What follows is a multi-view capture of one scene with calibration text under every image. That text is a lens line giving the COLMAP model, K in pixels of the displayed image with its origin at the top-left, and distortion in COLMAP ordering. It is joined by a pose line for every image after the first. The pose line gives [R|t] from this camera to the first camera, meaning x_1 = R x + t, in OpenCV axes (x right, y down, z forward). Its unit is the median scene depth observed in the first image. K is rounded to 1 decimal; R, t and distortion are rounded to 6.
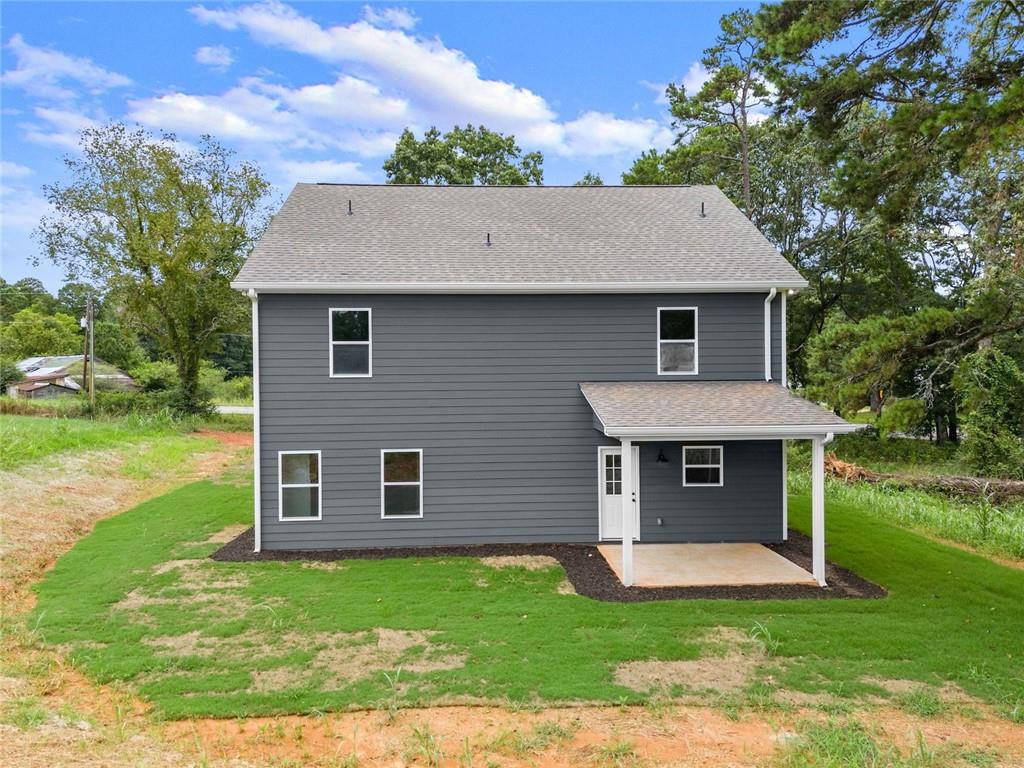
lens RADIAL K [[750.3, 0, 507.1], [0, 750.3, 383.1], [0, 0, 1]] dist [0.051426, -0.038808]
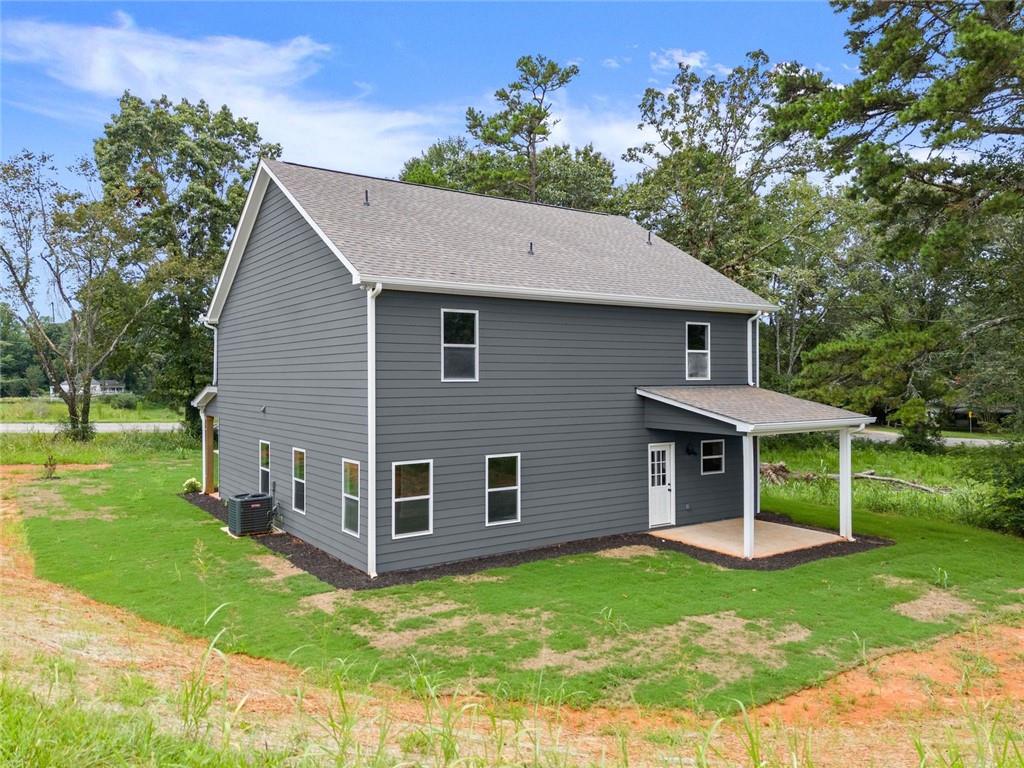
lens RADIAL K [[750.3, 0, 507.1], [0, 750.3, 383.1], [0, 0, 1]] dist [0.051426, -0.038808]
pose [[0.857773, 0.001453, 0.514027, -0.649994], [0.003265, 0.999960, -0.008276, 0.002451], [-0.514019, 0.008777, 0.857734, 0.149143]]
